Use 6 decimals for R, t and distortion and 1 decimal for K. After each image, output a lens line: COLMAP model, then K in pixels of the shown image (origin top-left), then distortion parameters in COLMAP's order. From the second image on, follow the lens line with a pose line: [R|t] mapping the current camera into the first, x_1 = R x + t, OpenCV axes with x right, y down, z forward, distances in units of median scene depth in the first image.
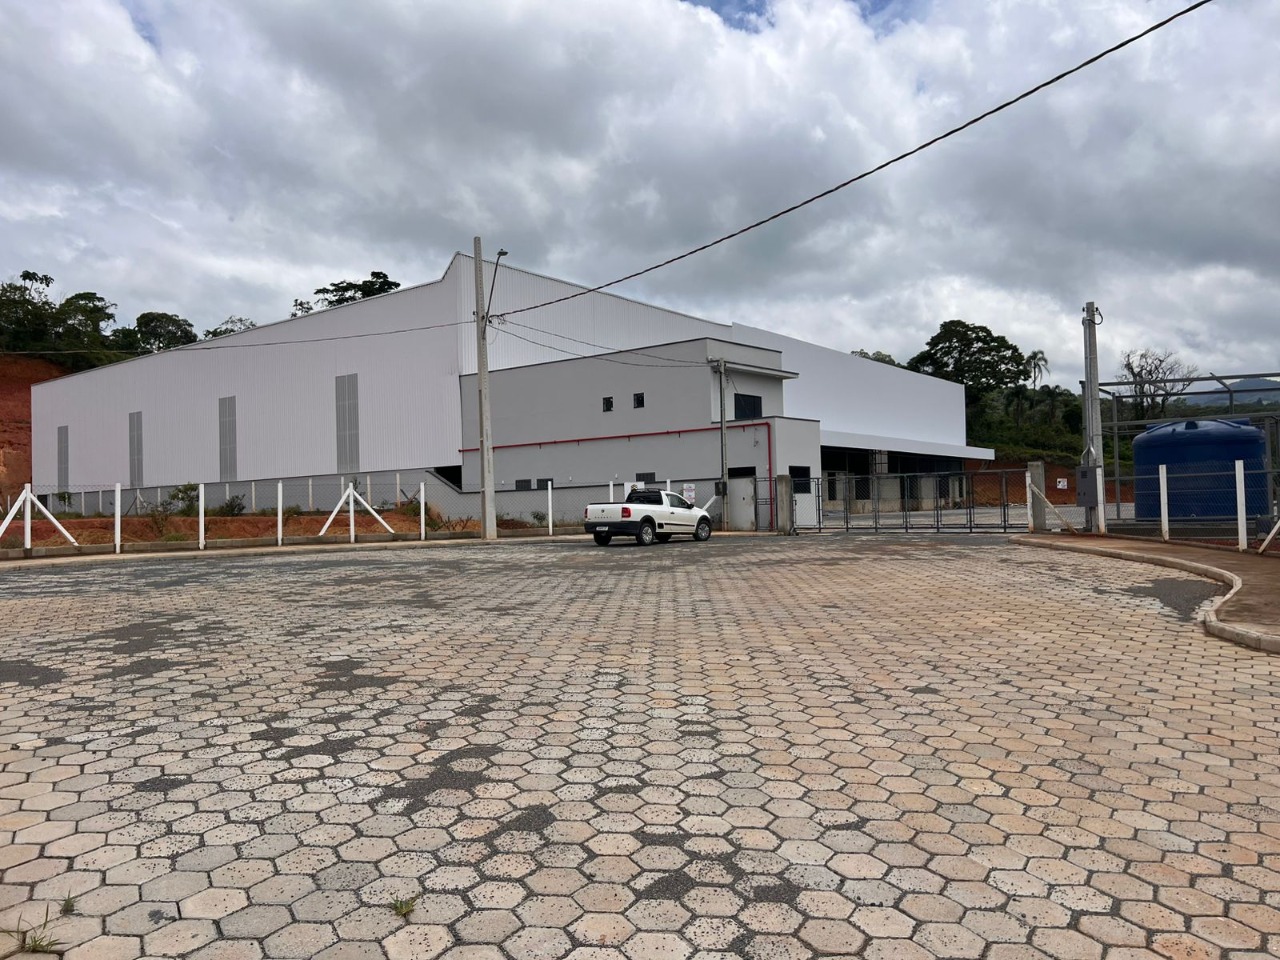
lens RADIAL K [[971.0, 0, 616.2], [0, 971.0, 481.1], [0, 0, 1]] dist [0.003426, 0.001977]
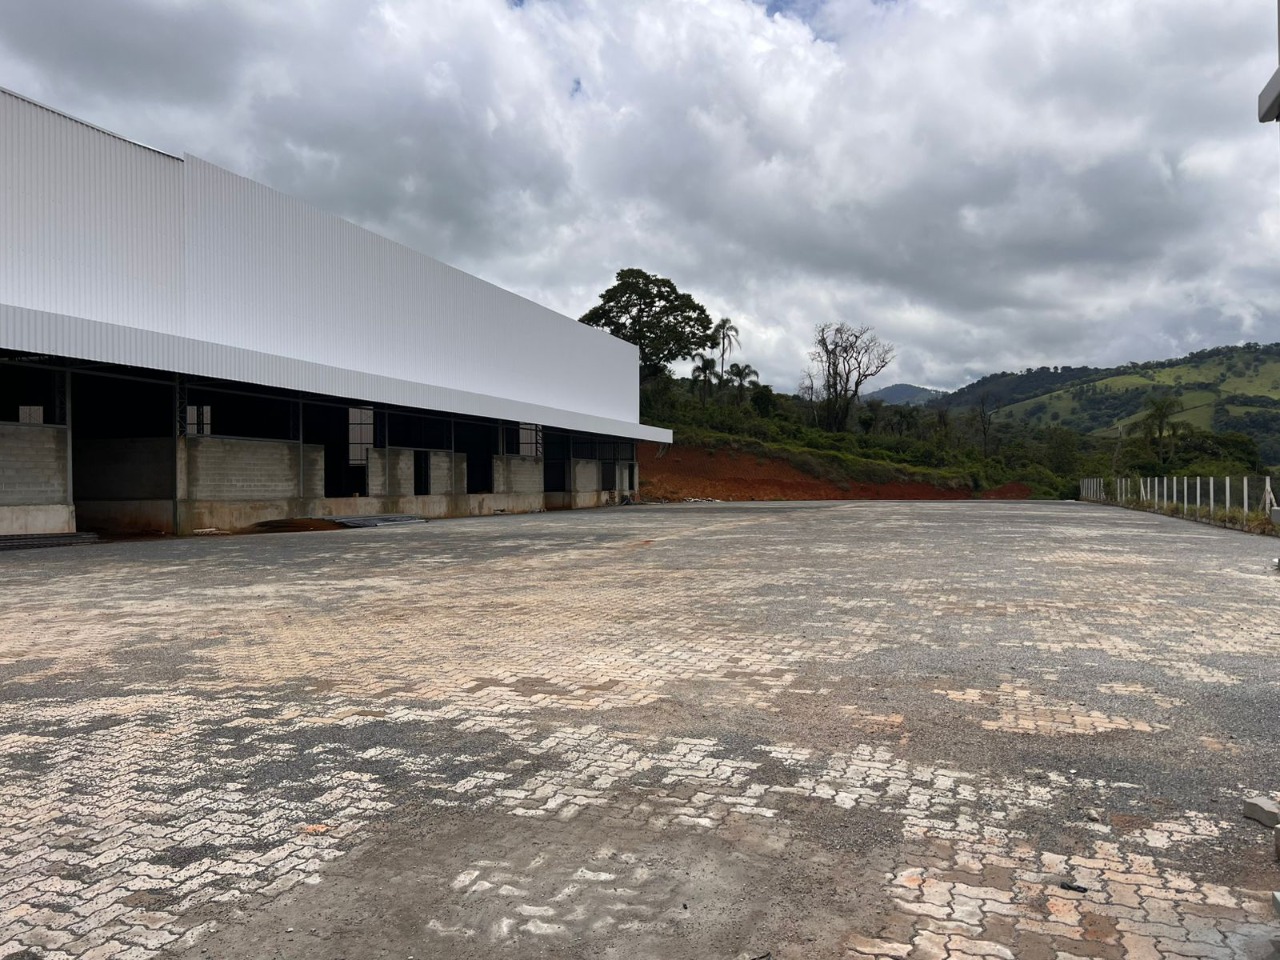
lens RADIAL K [[971.0, 0, 616.2], [0, 971.0, 481.1], [0, 0, 1]] dist [0.003426, 0.001977]
pose [[0.955977, 0.021666, 0.292642, 0.102698], [-0.027514, 0.999495, 0.015879, -0.002158], [-0.292151, -0.023232, 0.956090, 0.229701]]
